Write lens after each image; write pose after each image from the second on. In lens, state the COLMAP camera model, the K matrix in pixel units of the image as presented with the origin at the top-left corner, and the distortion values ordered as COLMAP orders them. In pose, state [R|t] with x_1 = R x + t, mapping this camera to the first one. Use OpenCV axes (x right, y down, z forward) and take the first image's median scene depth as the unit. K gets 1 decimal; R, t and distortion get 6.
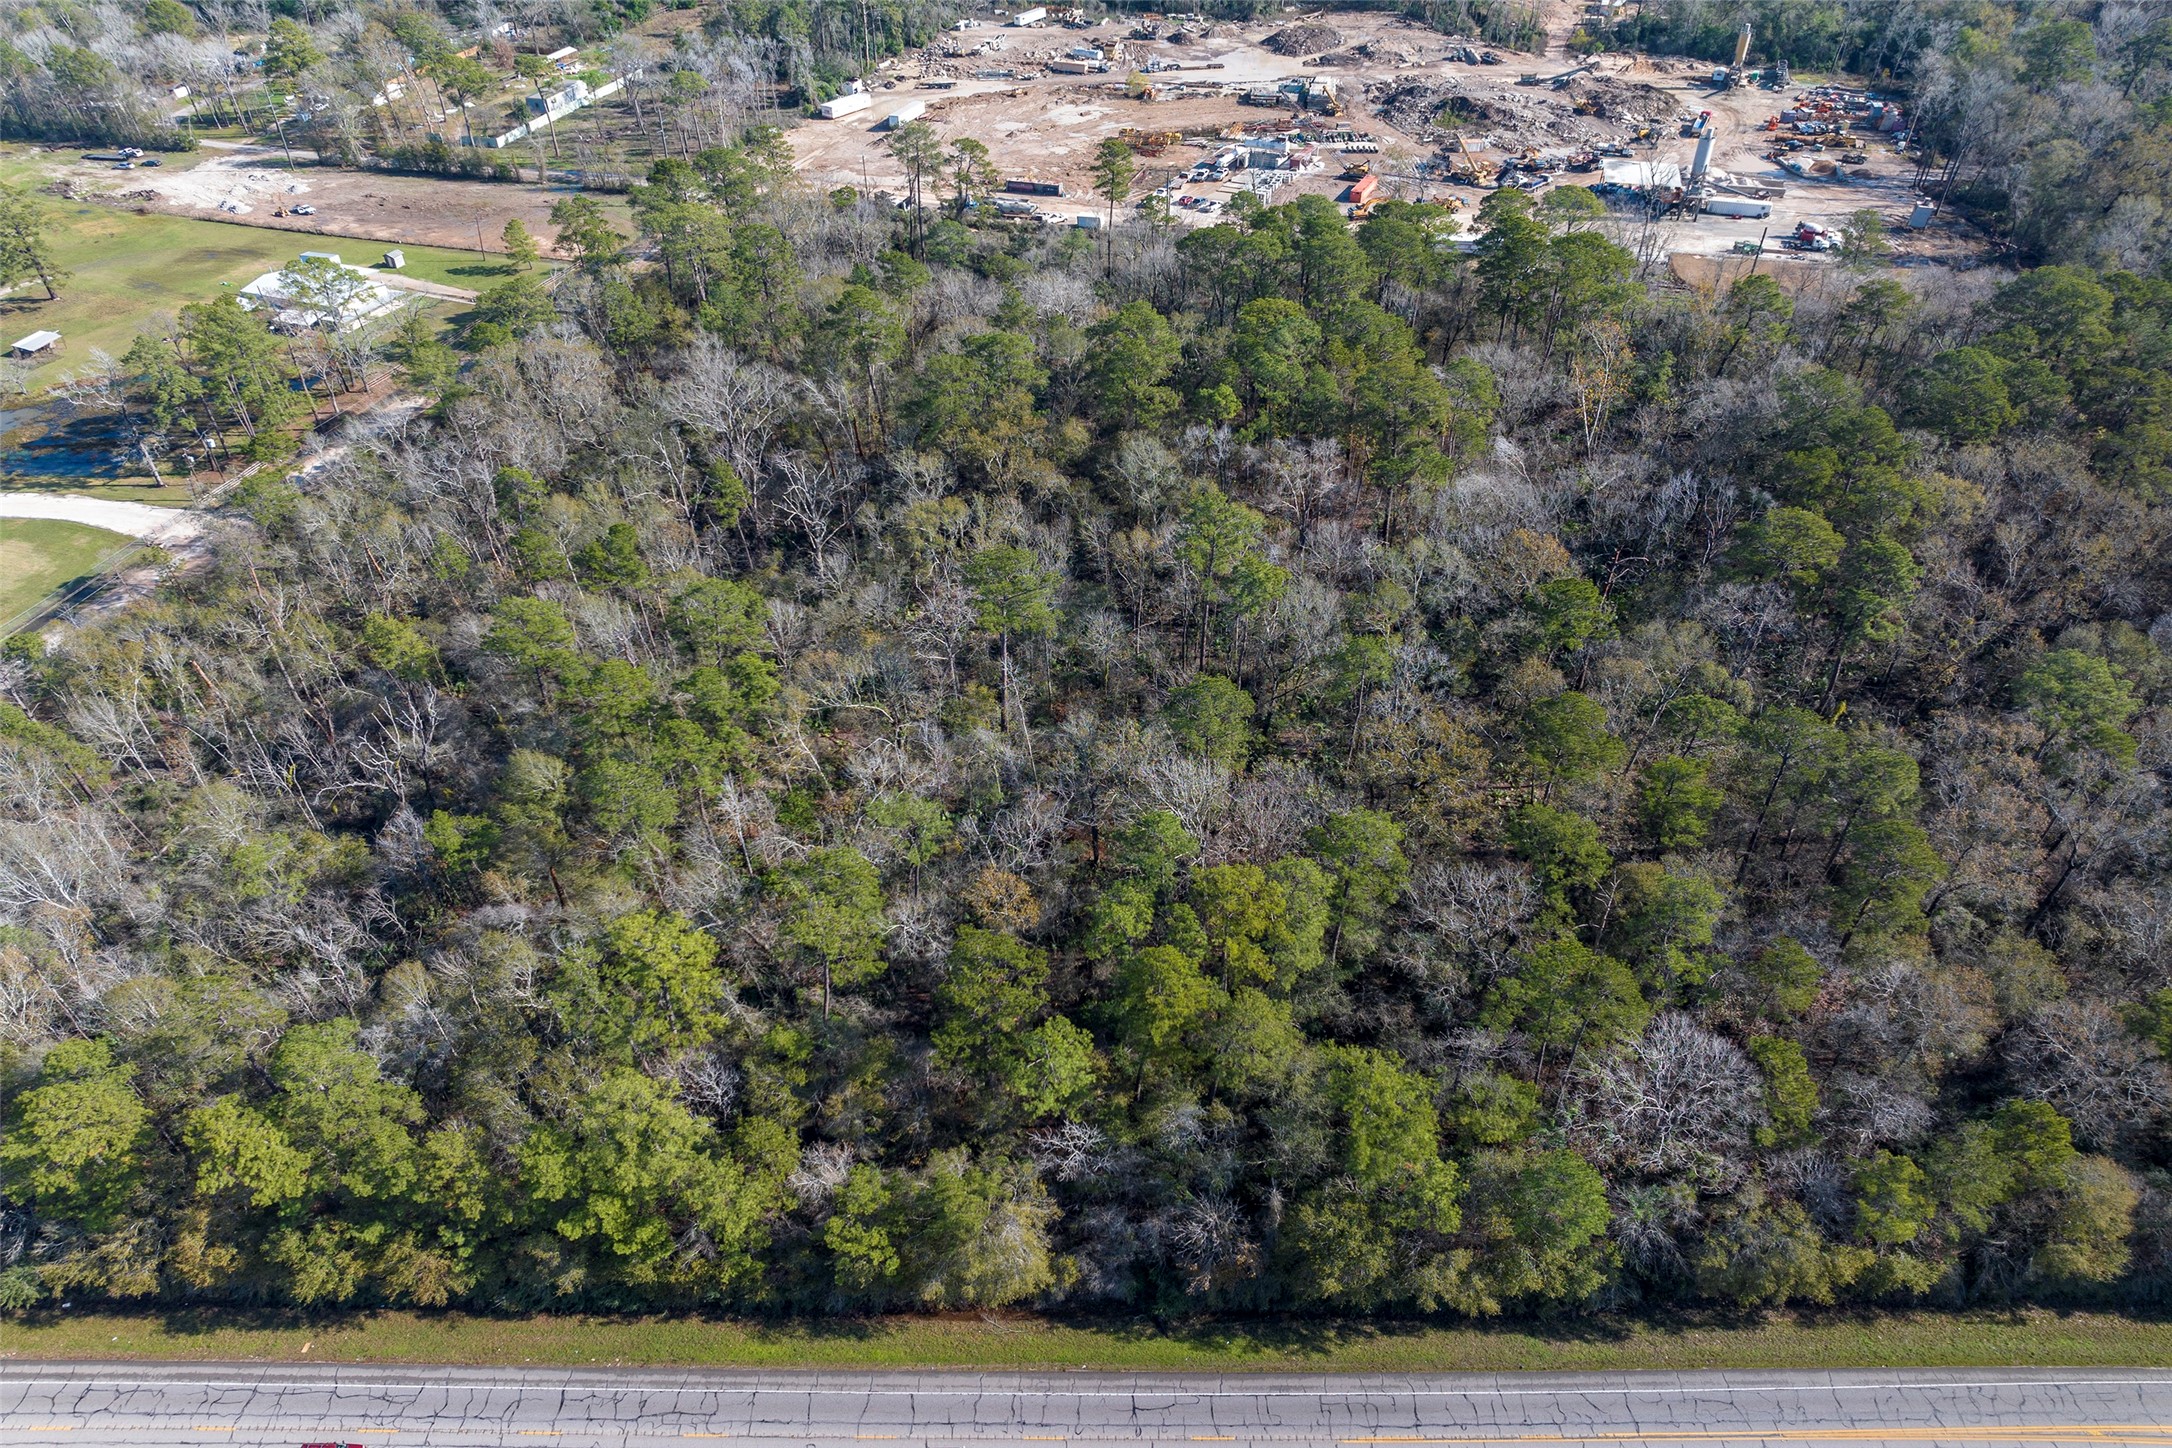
lens RADIAL K [[1475.6, 0, 1090.9], [0, 1475.6, 722.0], [0, 0, 1]] dist [-0.059902, 0.034635]
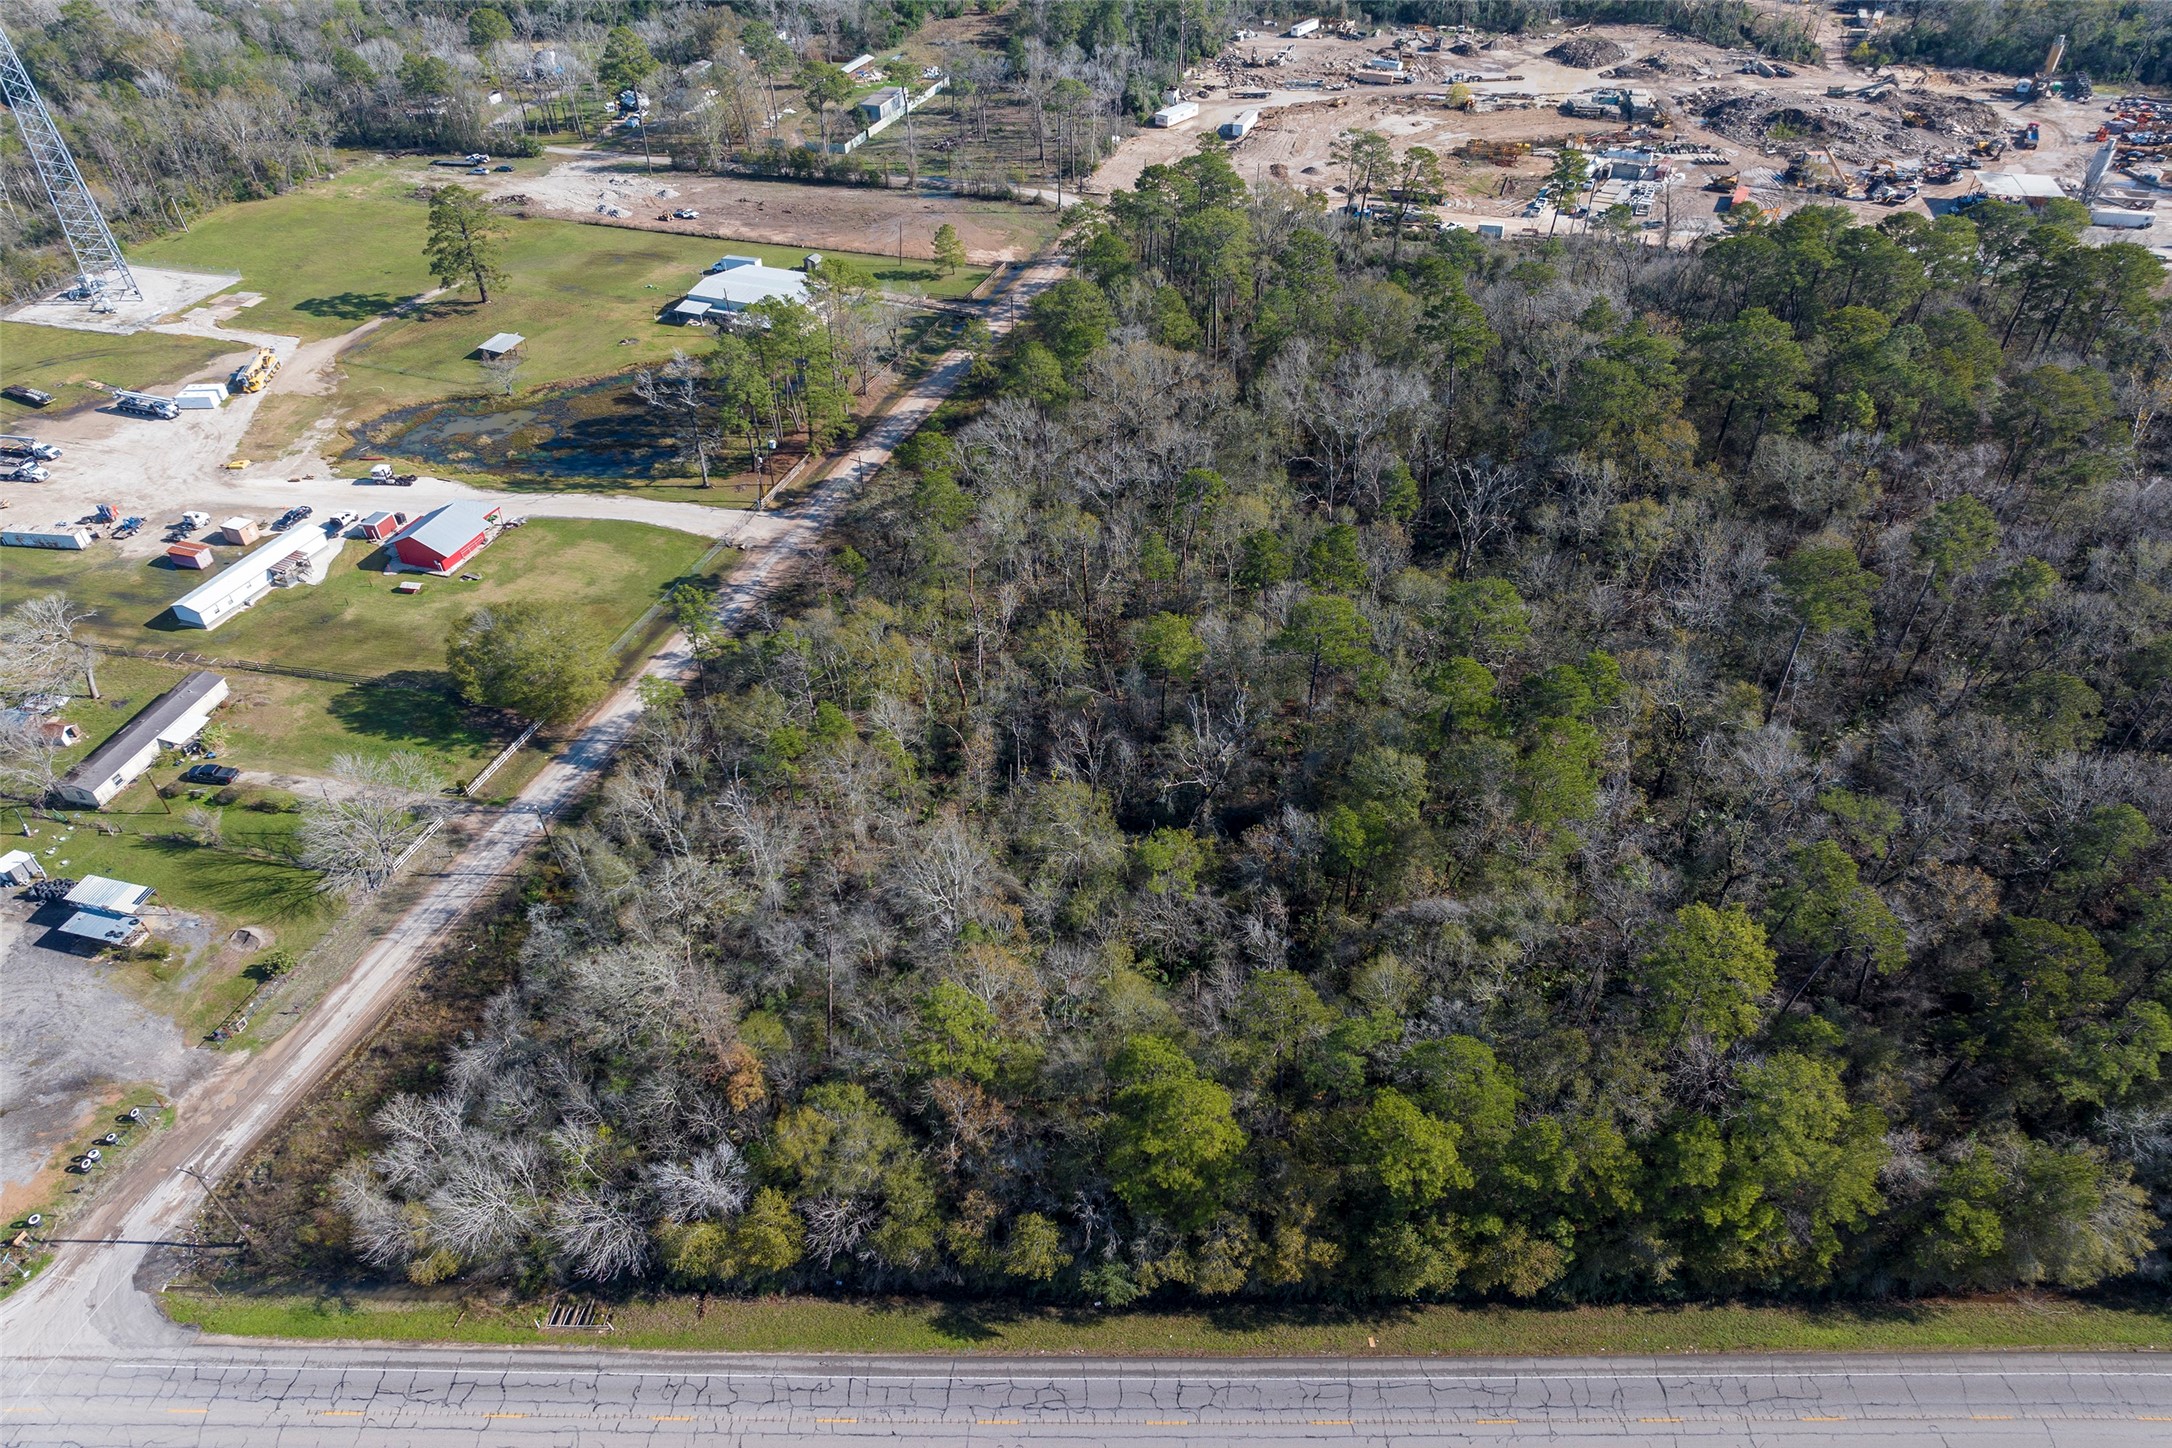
lens RADIAL K [[1475.6, 0, 1069.7], [0, 1475.6, 729.7], [0, 0, 1]] dist [-0.059902, 0.034635]
pose [[0.999989, -0.000193, -0.004584, -0.245360], [0.000176, 0.999993, -0.003759, 0.004554], [0.004584, 0.003758, 0.999982, -0.003196]]
